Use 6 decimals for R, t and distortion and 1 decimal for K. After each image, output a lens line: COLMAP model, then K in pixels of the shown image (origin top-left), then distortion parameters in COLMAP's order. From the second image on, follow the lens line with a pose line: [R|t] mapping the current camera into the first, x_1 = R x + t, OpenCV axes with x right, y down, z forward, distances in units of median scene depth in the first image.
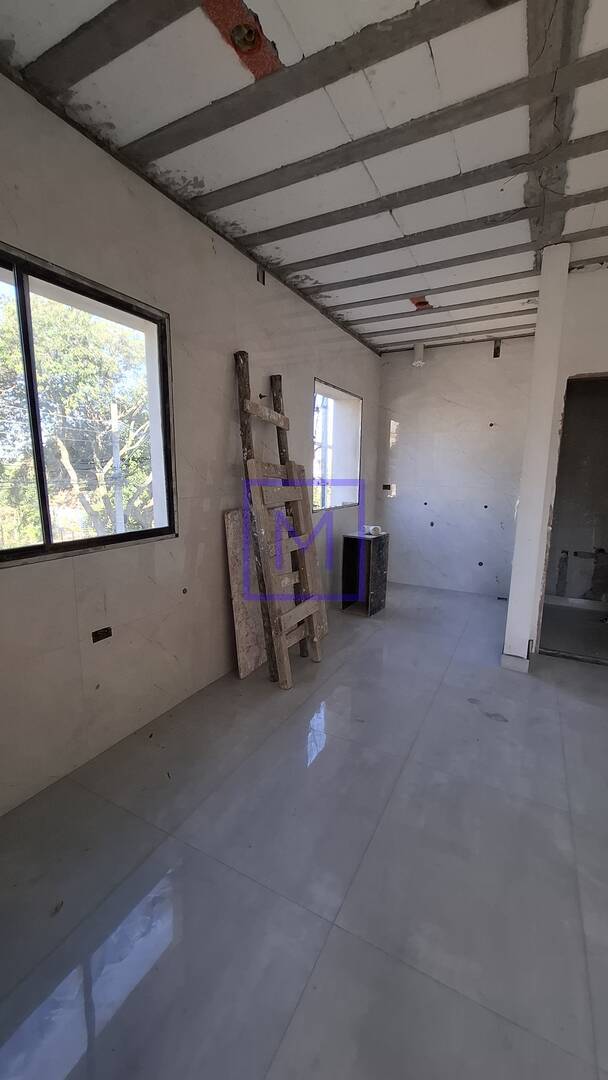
lens RADIAL K [[427.7, 0, 303.5], [0, 427.7, 546.2], [0, 0, 1]] dist [-0.006619, 0.000980]
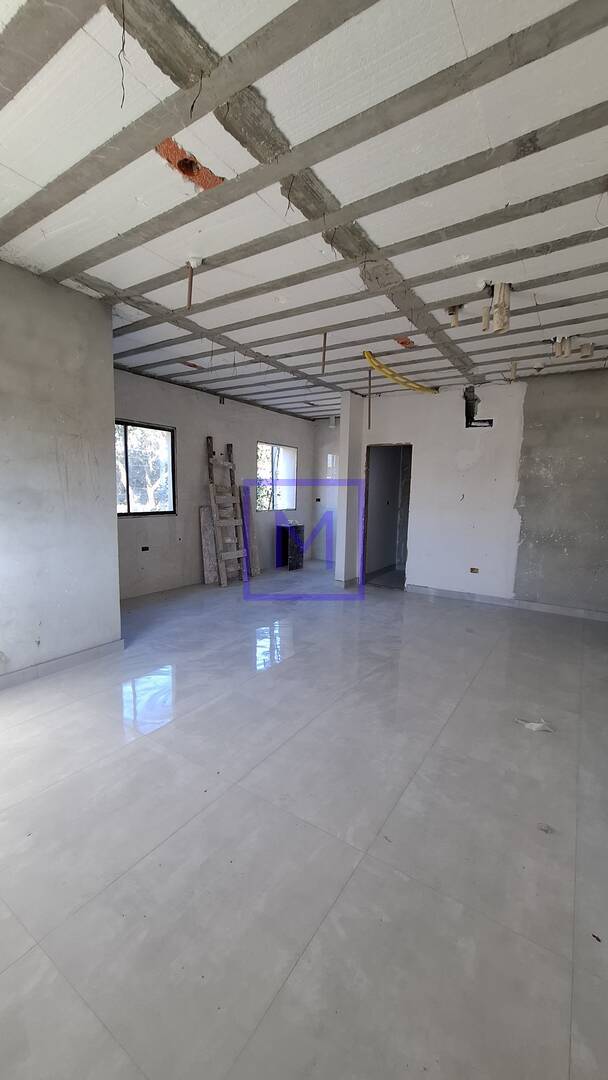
lens RADIAL K [[427.7, 0, 303.0], [0, 427.7, 546.1], [0, 0, 1]] dist [-0.006619, 0.000980]
pose [[0.994914, 0.023458, -0.097956, 0.513571], [-0.027755, 0.998701, -0.042742, 0.183488], [0.096826, 0.045243, 0.994273, -1.041097]]
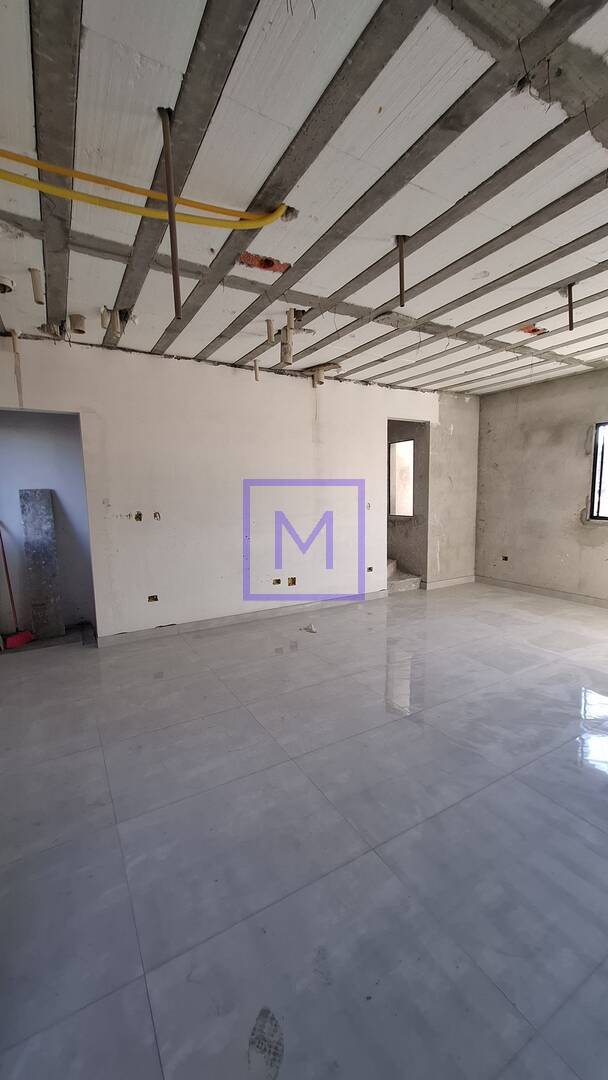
lens RADIAL K [[427.7, 0, 309.0], [0, 427.7, 542.9], [0, 0, 1]] dist [-0.006619, 0.000980]
pose [[-0.854044, -0.059252, 0.516815, 0.165230], [0.096947, 0.957958, 0.270033, -0.185052], [-0.511087, 0.280724, -0.812394, 0.961682]]
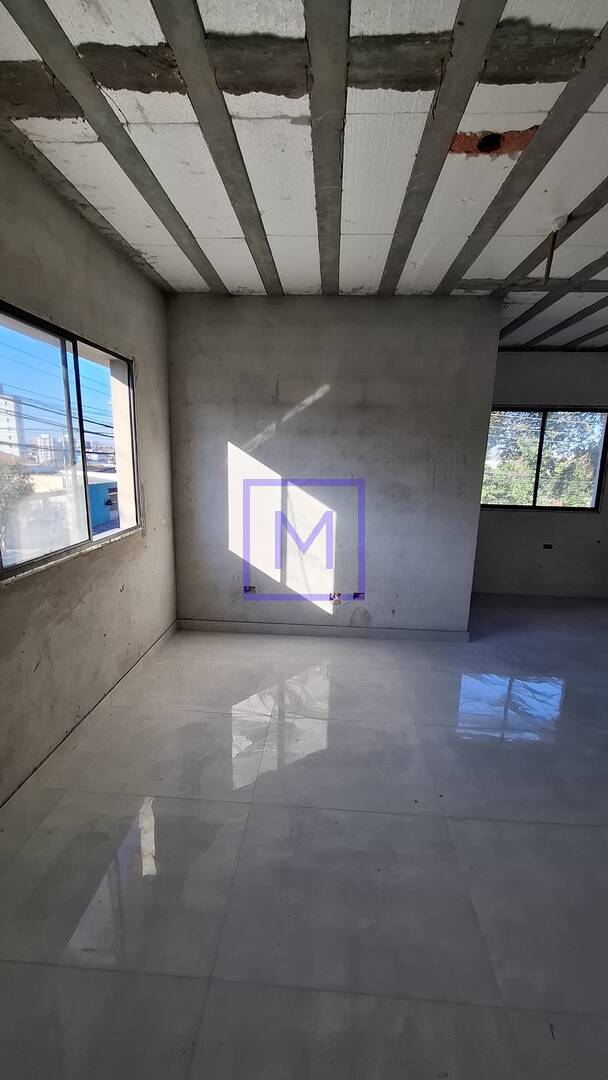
lens RADIAL K [[427.7, 0, 299.7], [0, 427.7, 545.0], [0, 0, 1]] dist [-0.006619, 0.000980]
pose [[0.405292, 0.183148, -0.895653, 0.753879], [-0.173473, 0.977333, 0.121352, 0.097640], [0.897577, 0.106189, 0.427877, -0.874030]]
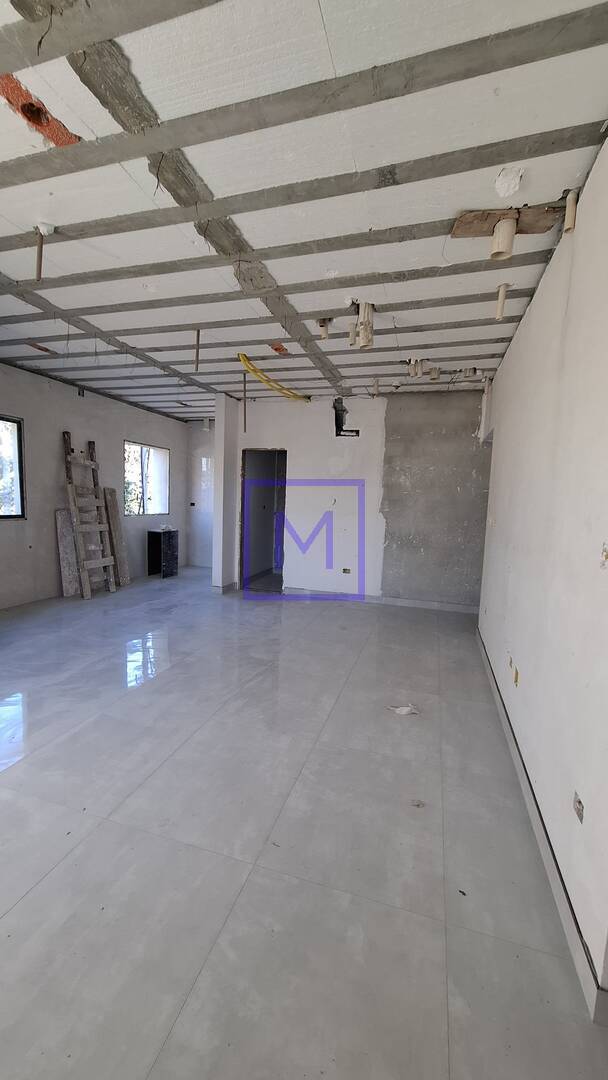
lens RADIAL K [[427.7, 0, 304.1], [0, 427.7, 545.7], [0, 0, 1]] dist [-0.006619, 0.000980]
pose [[0.981773, 0.003473, 0.190027, 0.507802], [0.008165, 0.998139, -0.060426, 0.189847], [-0.189884, 0.060876, 0.979917, -1.024400]]
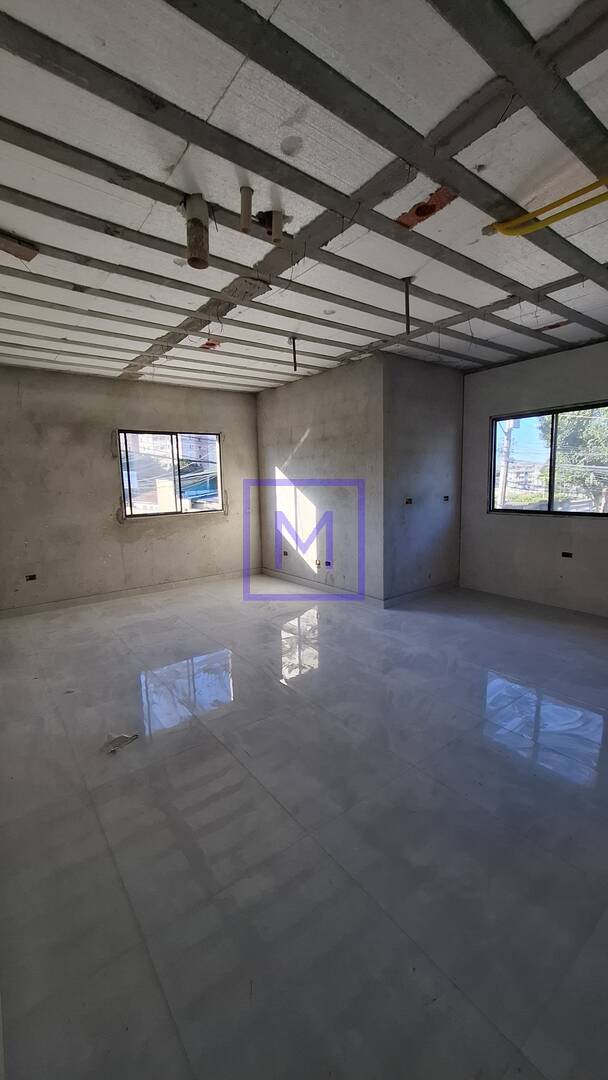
lens RADIAL K [[427.7, 0, 300.7], [0, 427.7, 542.9], [0, 0, 1]] dist [-0.006619, 0.000980]
pose [[-0.424254, 0.128513, -0.896378, 1.422001], [-0.136219, 0.969557, 0.203477, -0.081203], [0.895239, 0.208430, -0.393833, 0.406259]]
